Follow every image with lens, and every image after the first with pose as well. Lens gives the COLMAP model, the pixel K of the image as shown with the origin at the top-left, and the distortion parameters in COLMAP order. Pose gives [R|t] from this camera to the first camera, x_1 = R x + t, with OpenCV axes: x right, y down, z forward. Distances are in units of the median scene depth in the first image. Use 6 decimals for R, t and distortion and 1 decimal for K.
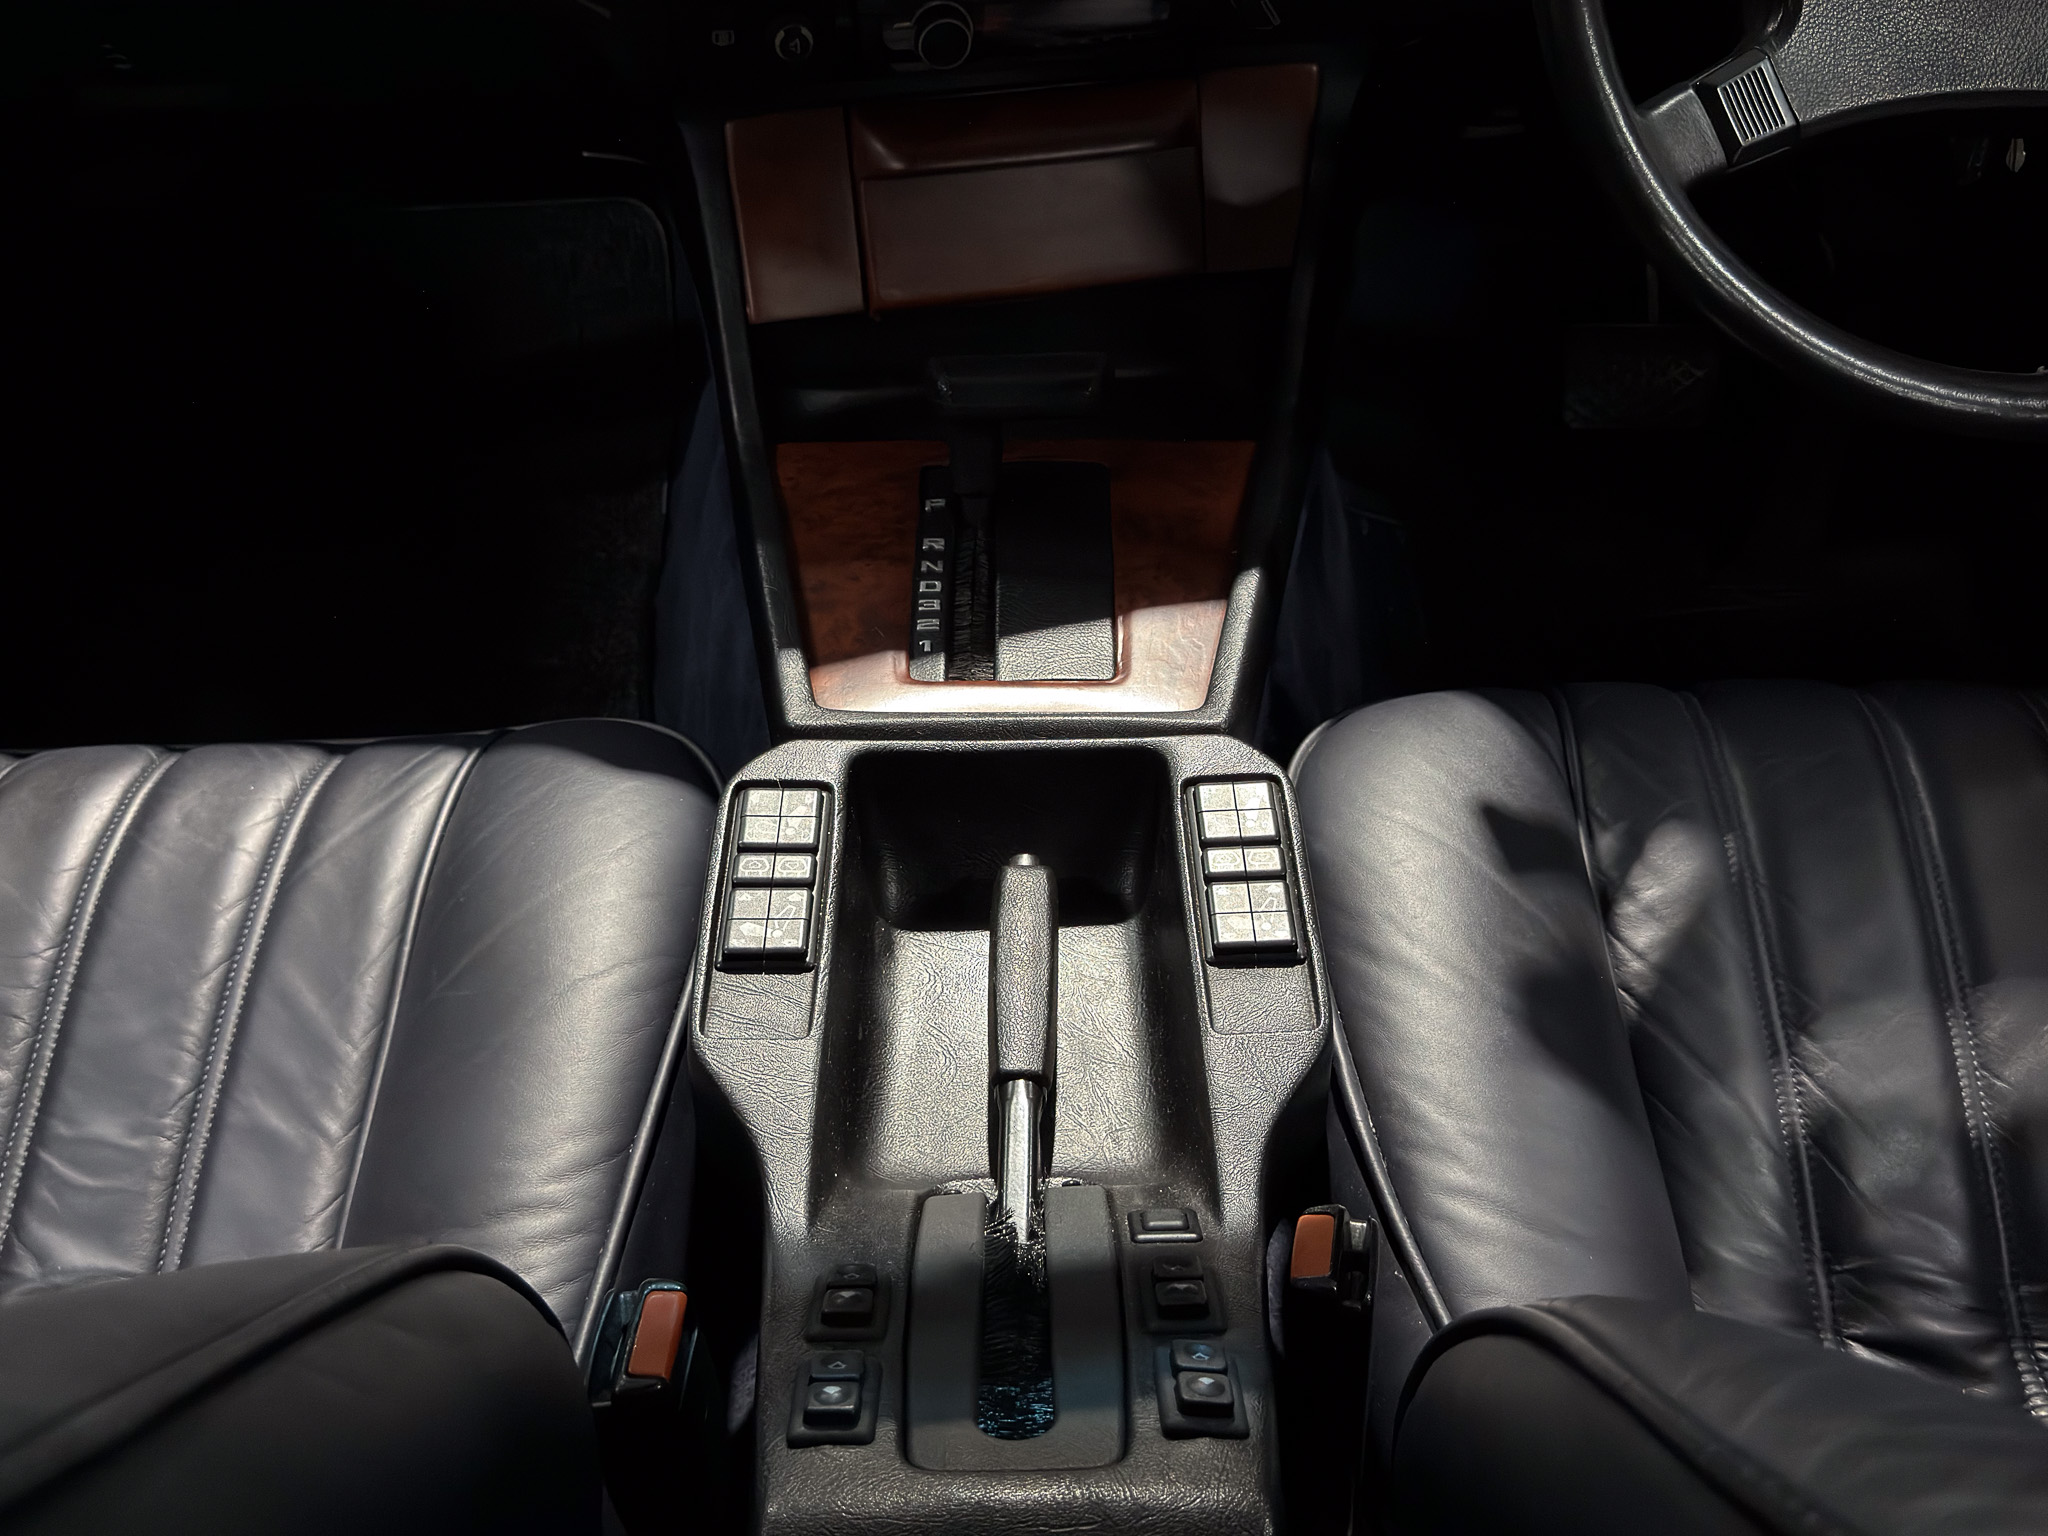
lens RADIAL K [[1946.0, 0, 1032.2], [0, 1946.0, 767.4], [0, 0, 1]] dist [0.115372, 0.000000]
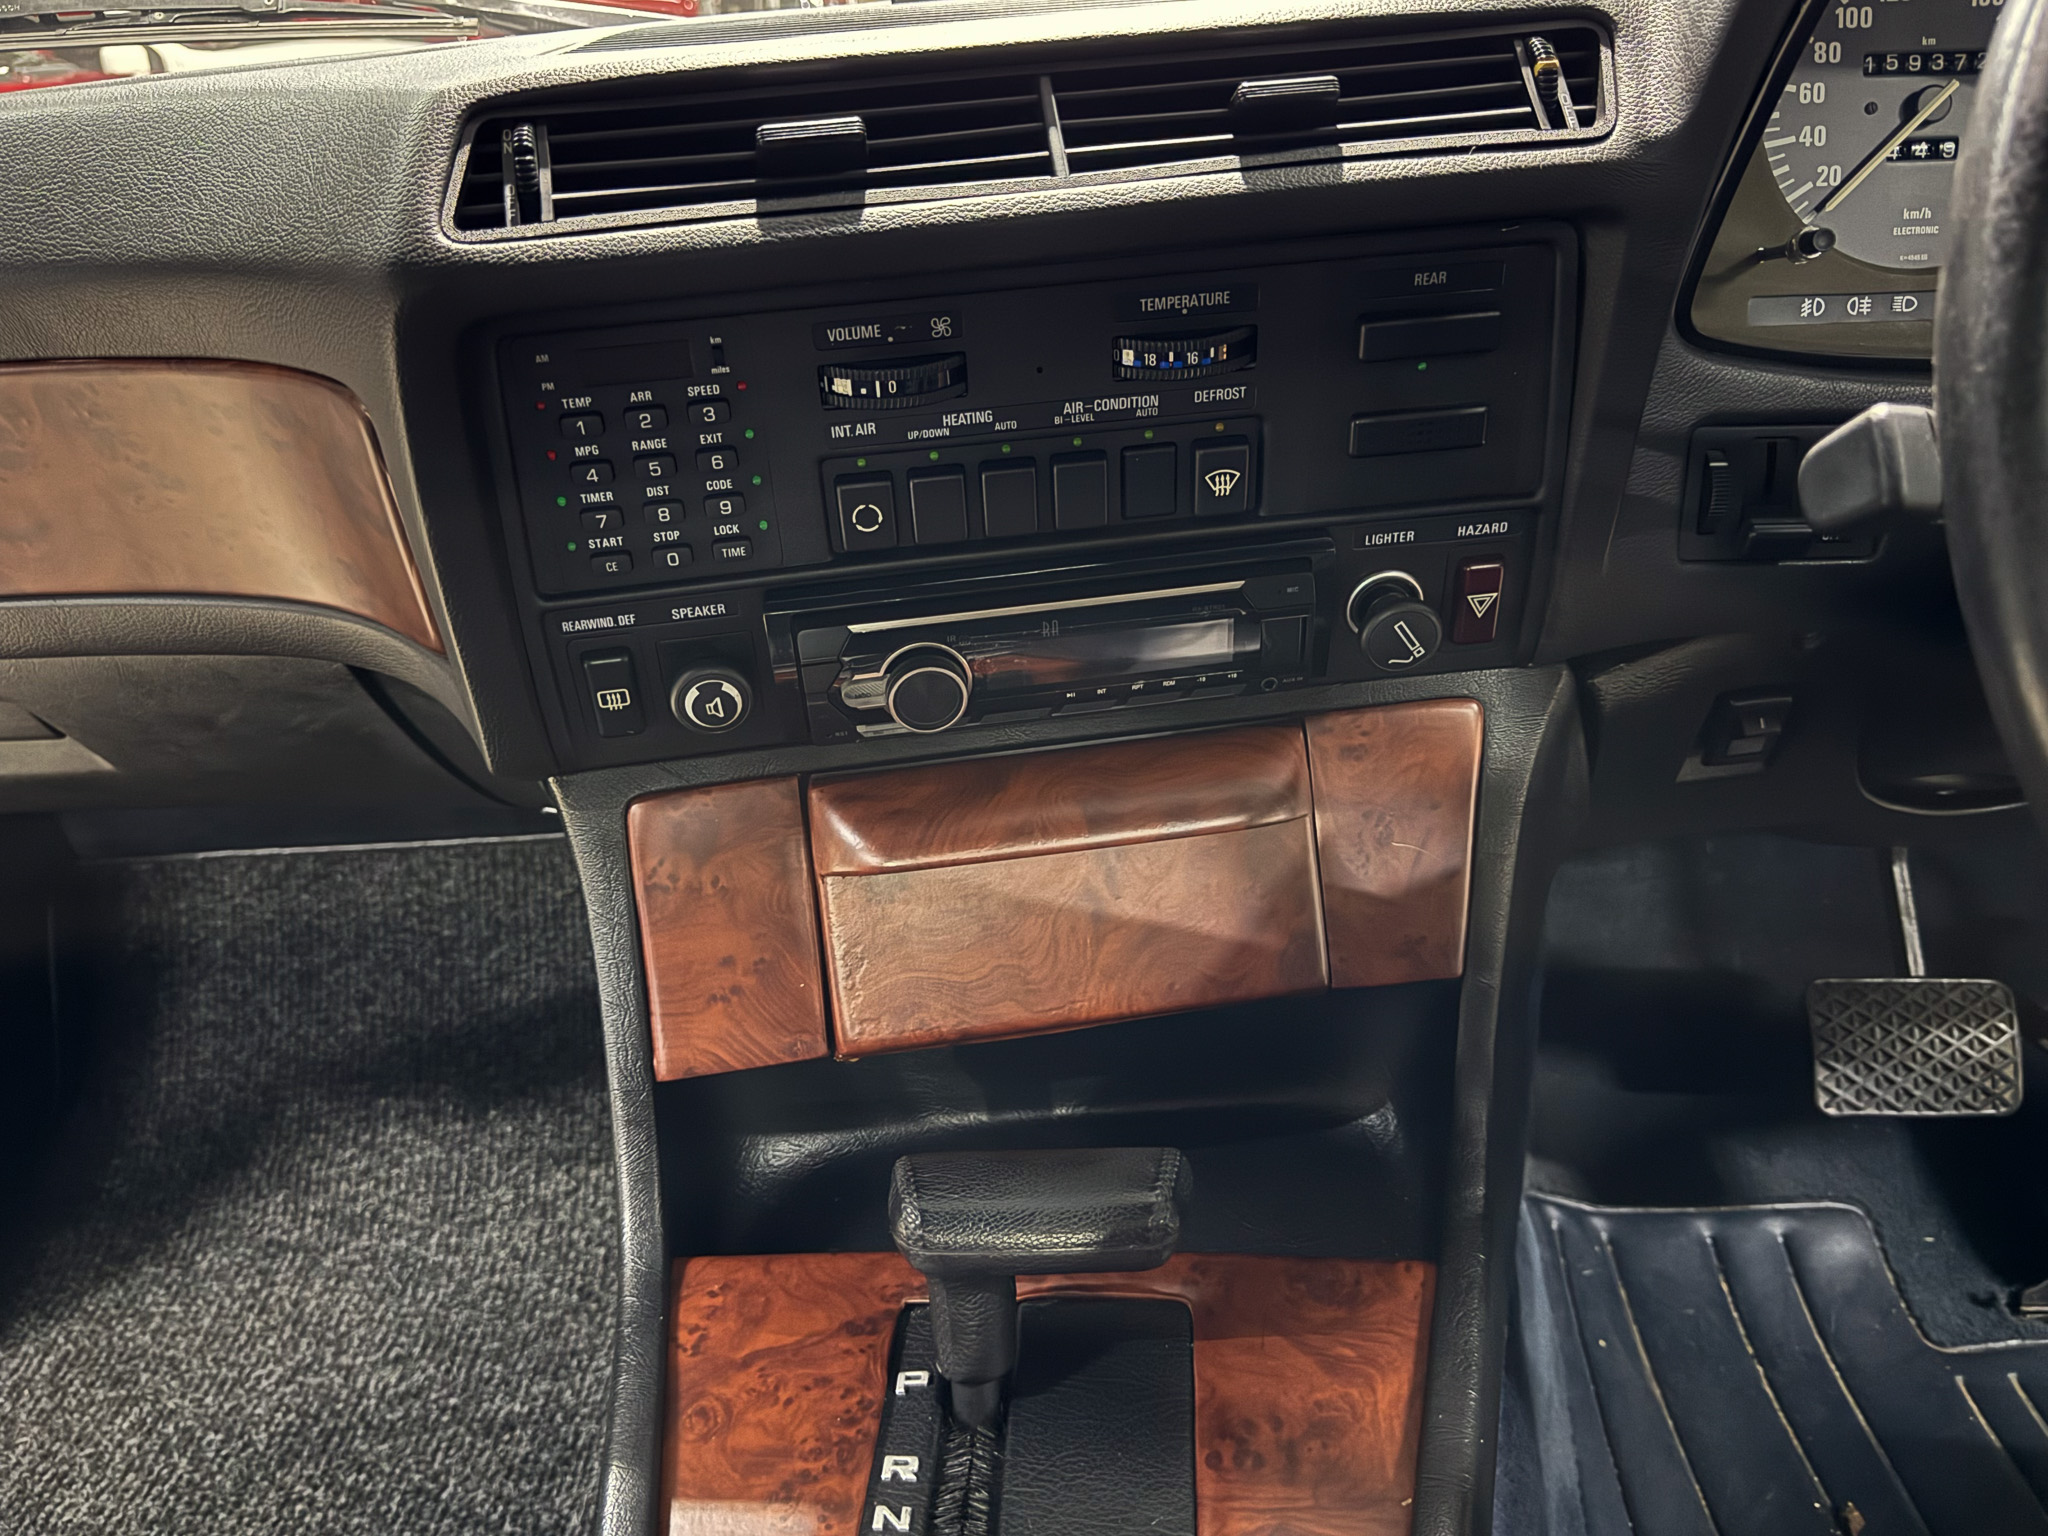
lens RADIAL K [[1705.1, 0, 1037.9], [0, 1705.1, 749.6], [0, 0, 1]] dist [-0.001547, -0.033765]
pose [[0.996095, -0.021501, -0.085633, 0.043516], [-0.001989, 0.964185, -0.265225, -0.194806], [0.088268, 0.264359, 0.960376, 0.447082]]
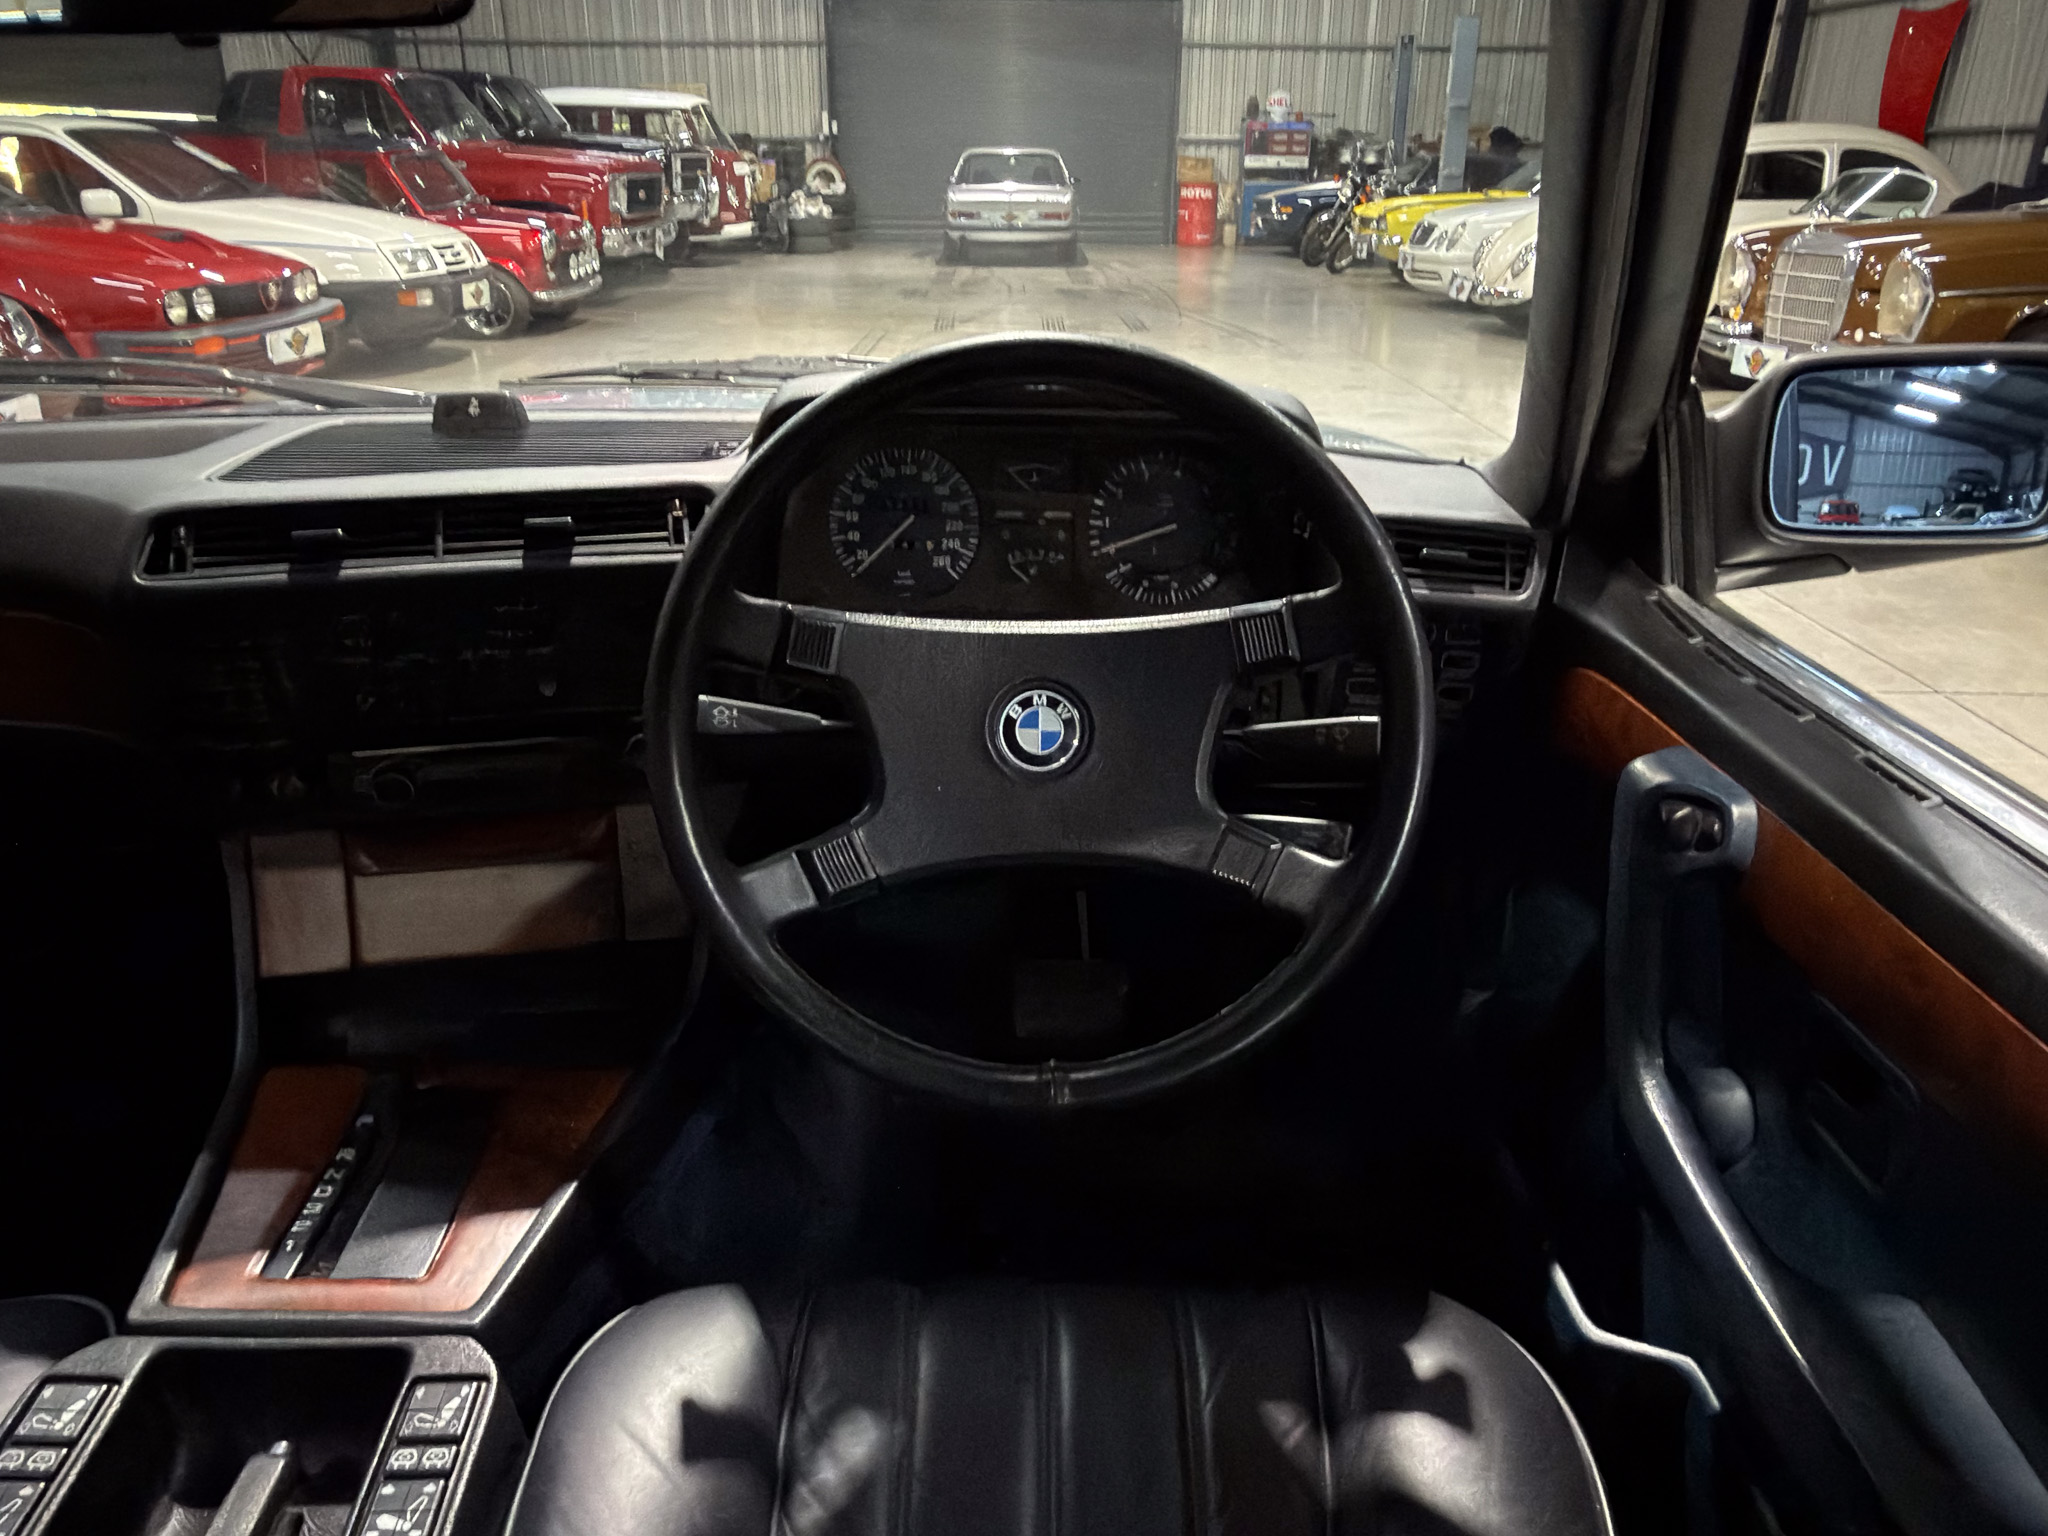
lens RADIAL K [[1432.2, 0, 1047.4], [0, 1432.2, 747.5], [0, 0, 1]] dist [0.016605, -0.020299]
pose [[0.999937, 0.011094, -0.001515, 0.418725], [-0.011020, 0.951171, -0.308468, -0.085180], [-0.001981, 0.308466, 0.951233, 0.020738]]
